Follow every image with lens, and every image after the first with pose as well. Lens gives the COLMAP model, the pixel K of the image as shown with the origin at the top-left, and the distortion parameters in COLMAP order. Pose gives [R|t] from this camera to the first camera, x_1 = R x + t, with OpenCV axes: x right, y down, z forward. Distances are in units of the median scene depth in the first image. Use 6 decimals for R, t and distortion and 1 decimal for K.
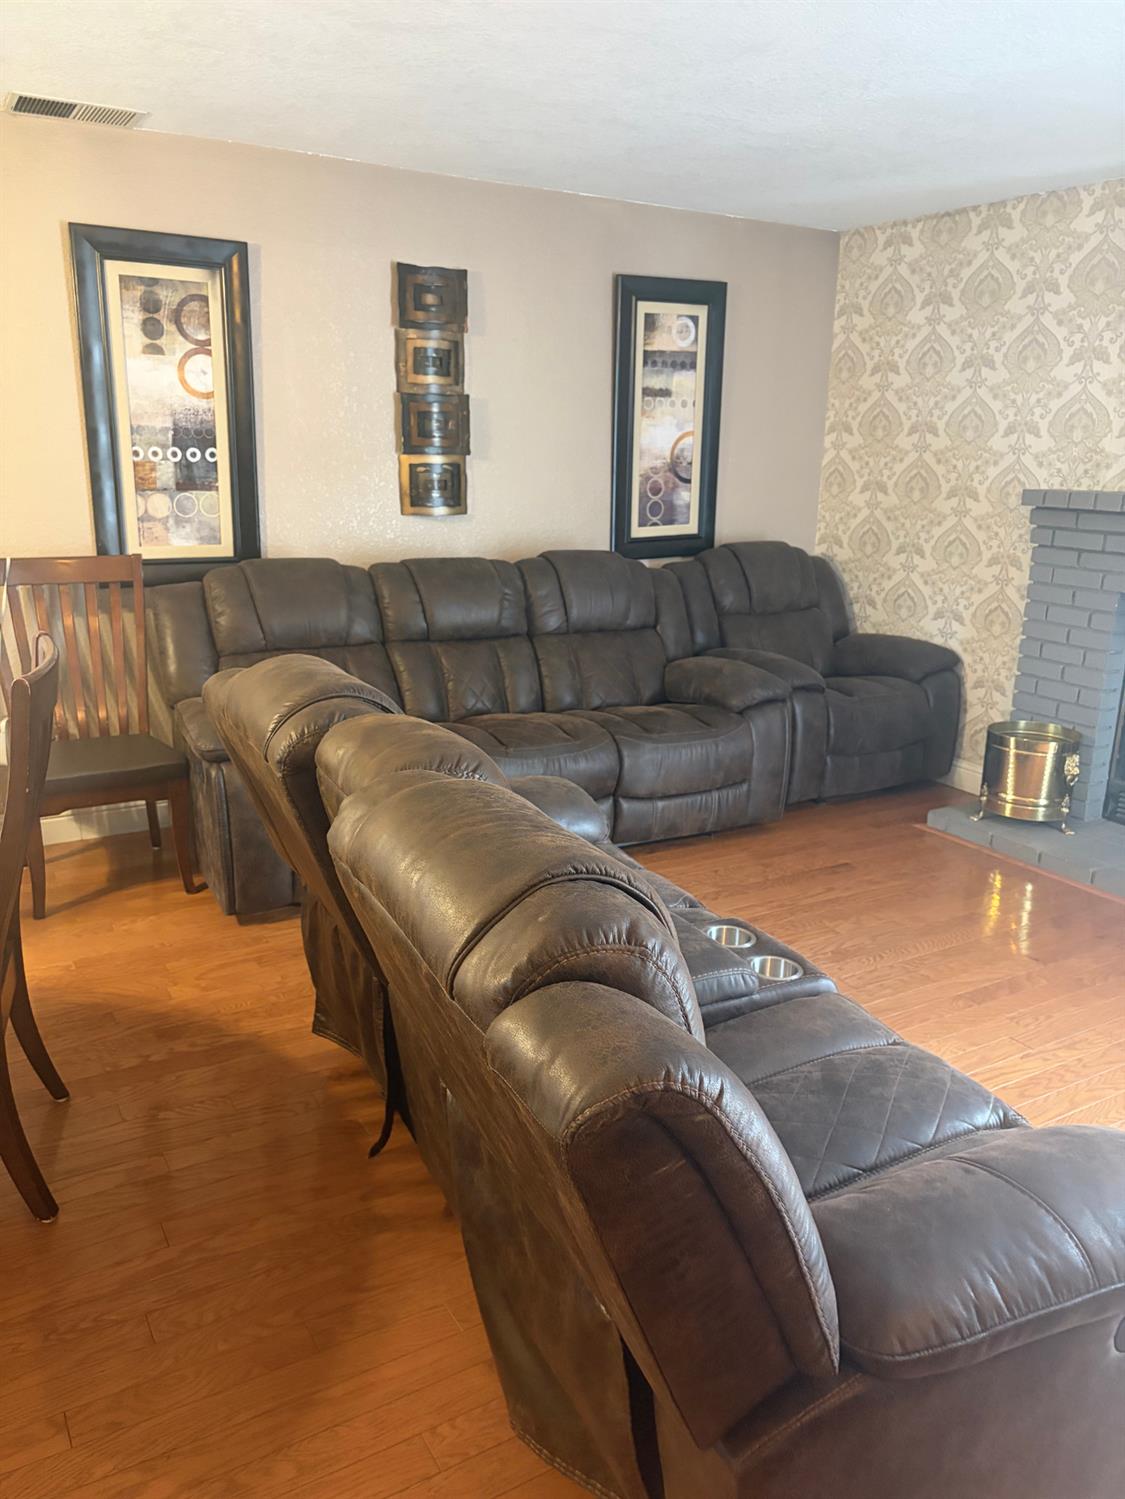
lens RADIAL K [[1149.6, 0, 572.5], [0, 1149.6, 741.2], [0, 0, 1]] dist [0.055362, -0.050487]
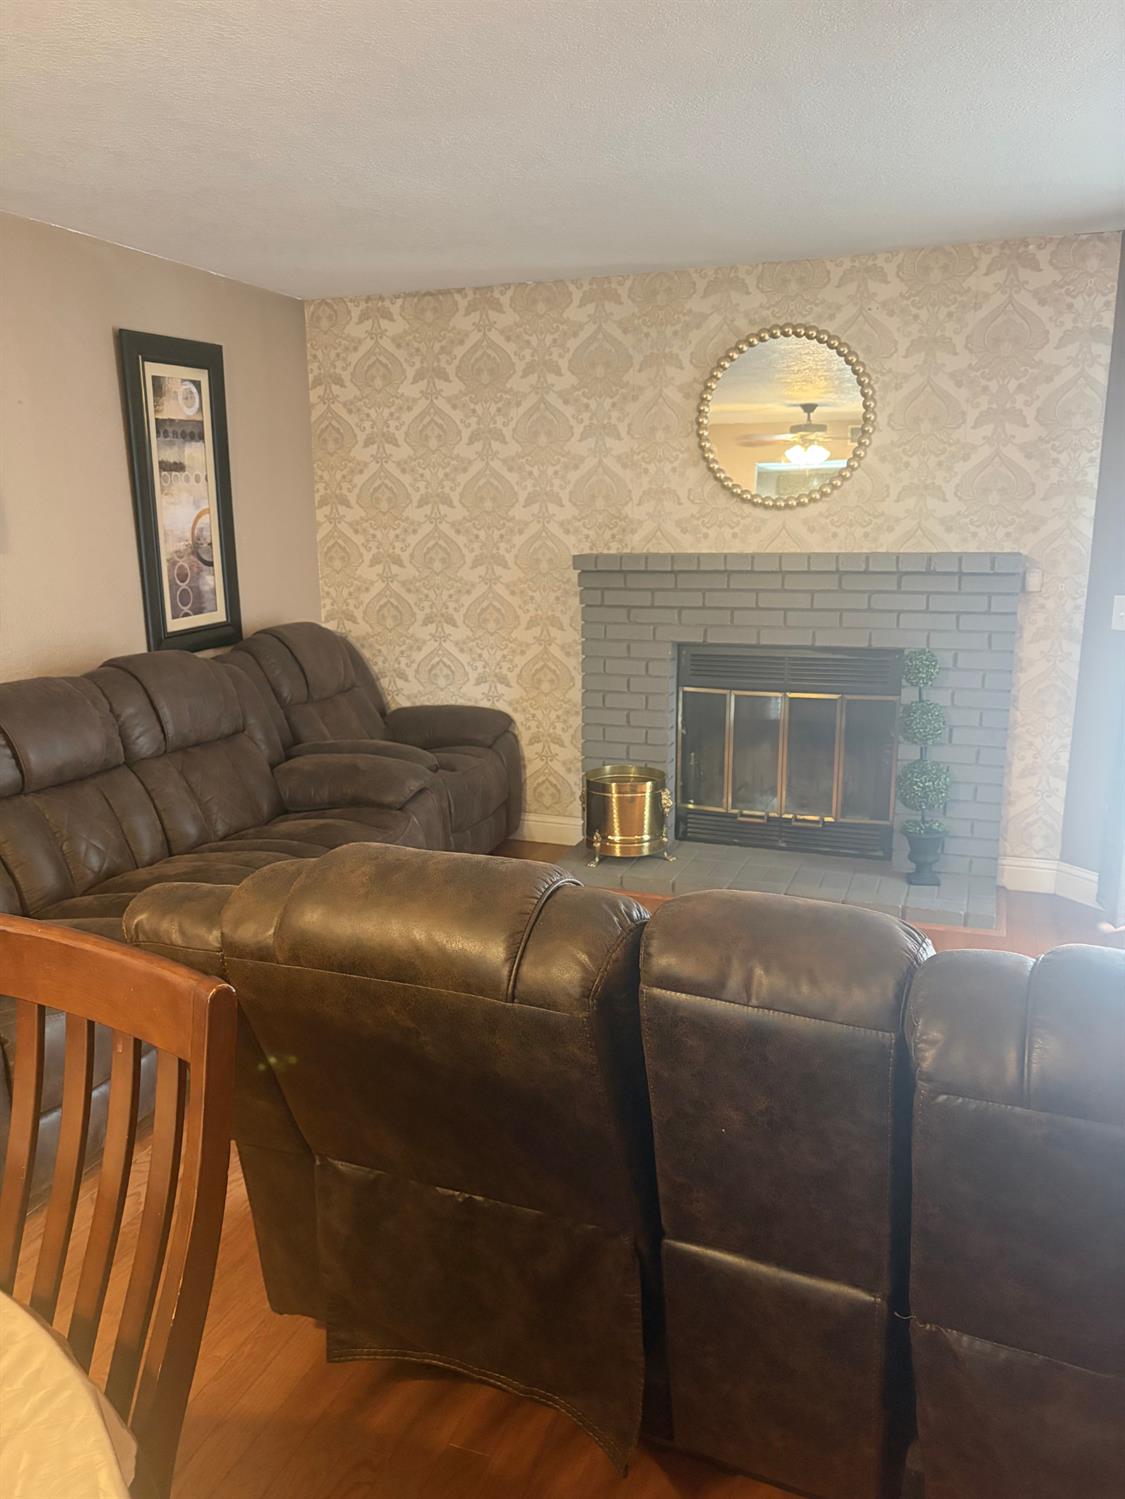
lens RADIAL K [[1149.6, 0, 556.4], [0, 1149.6, 750.5], [0, 0, 1]] dist [0.055362, -0.050487]
pose [[0.786479, -0.158054, 0.597050, -0.261972], [0.185346, 0.982544, 0.015952, -0.053996], [-0.589149, 0.098115, 0.802045, 0.158255]]
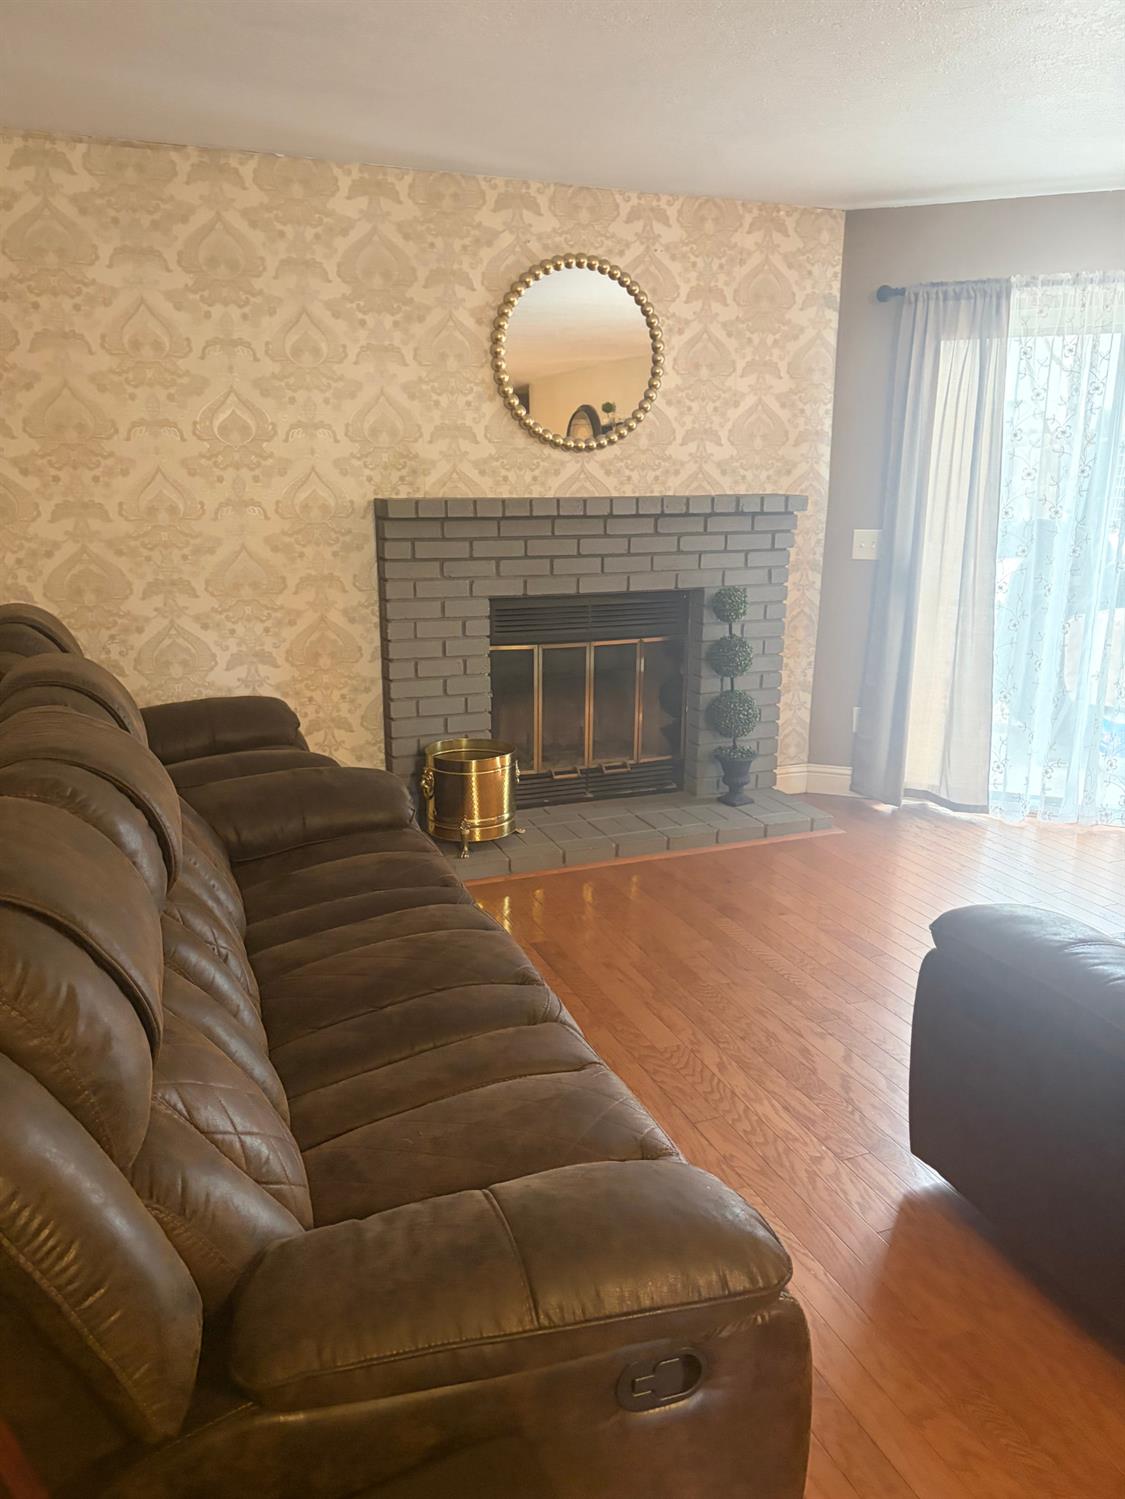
lens RADIAL K [[1149.6, 0, 553.2], [0, 1149.6, 745.7], [0, 0, 1]] dist [0.055362, -0.050487]
pose [[0.161571, -0.263633, 0.950996, -0.451286], [0.251051, 0.942934, 0.218745, -0.183954], [-0.954394, 0.203406, 0.218536, 0.657544]]
